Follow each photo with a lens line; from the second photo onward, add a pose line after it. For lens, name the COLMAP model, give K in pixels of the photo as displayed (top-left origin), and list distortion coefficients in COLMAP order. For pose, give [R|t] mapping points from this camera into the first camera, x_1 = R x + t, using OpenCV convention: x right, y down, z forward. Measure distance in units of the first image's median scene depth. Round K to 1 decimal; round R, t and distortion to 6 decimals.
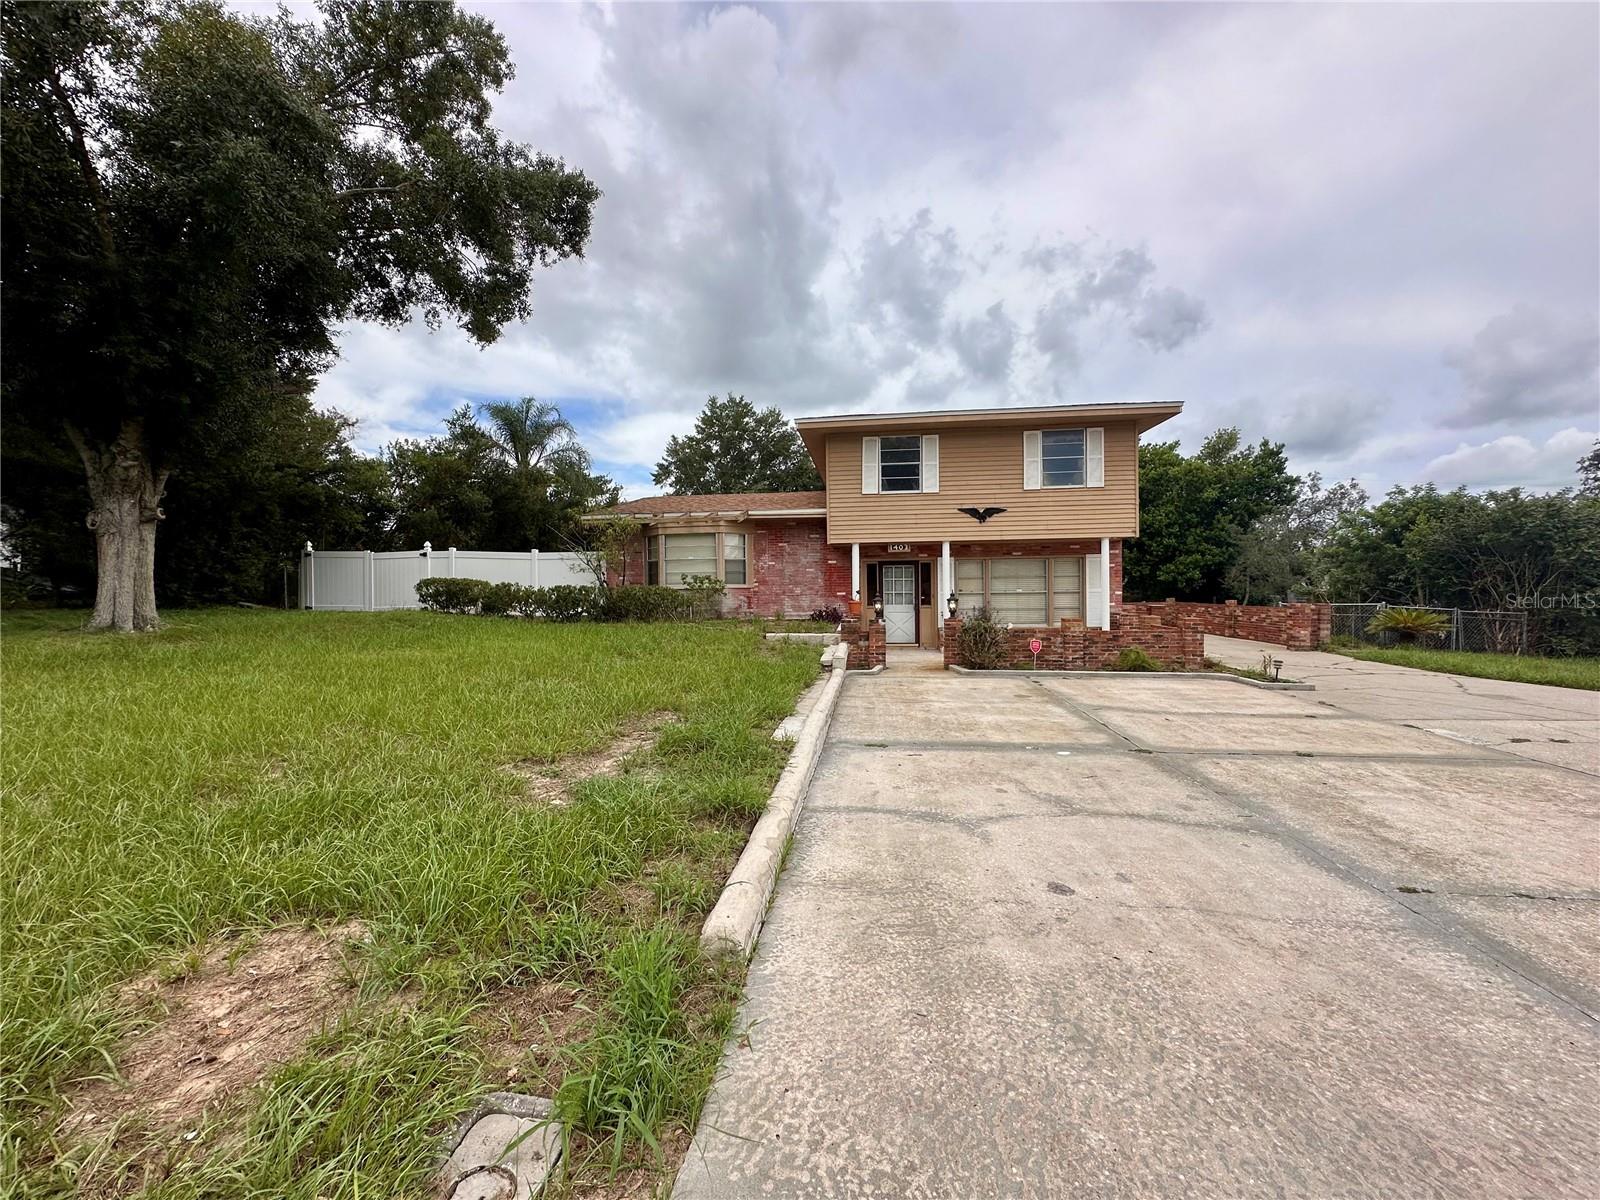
lens RADIAL K [[638.8, 0, 799.0], [0, 638.8, 601.2], [0, 0, 1]] dist [-0.001753, 0.000413]
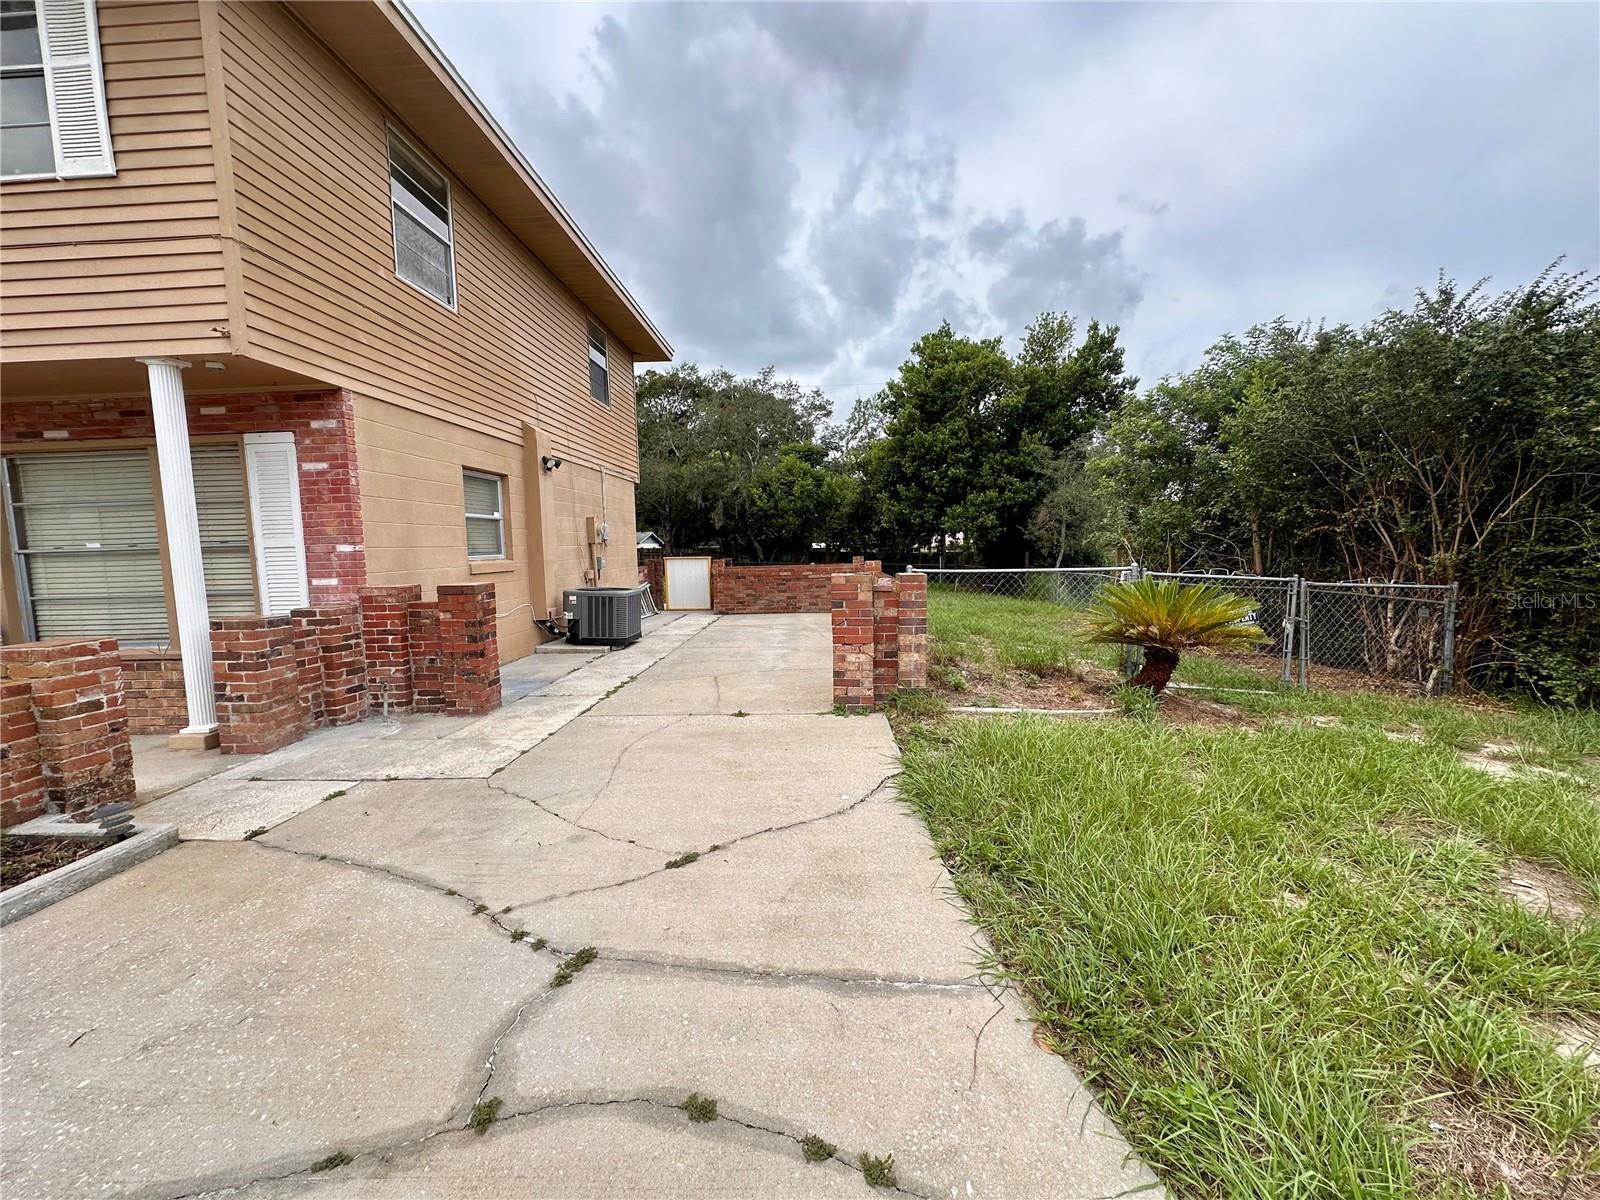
lens RADIAL K [[638.8, 0, 798.8], [0, 638.8, 601.5], [0, 0, 1]] dist [-0.001753, 0.000413]
pose [[0.997007, -0.018706, 0.075010, 0.631520], [0.013854, 0.997809, 0.064690, -0.003305], [-0.076055, -0.063457, 0.995082, 0.571355]]
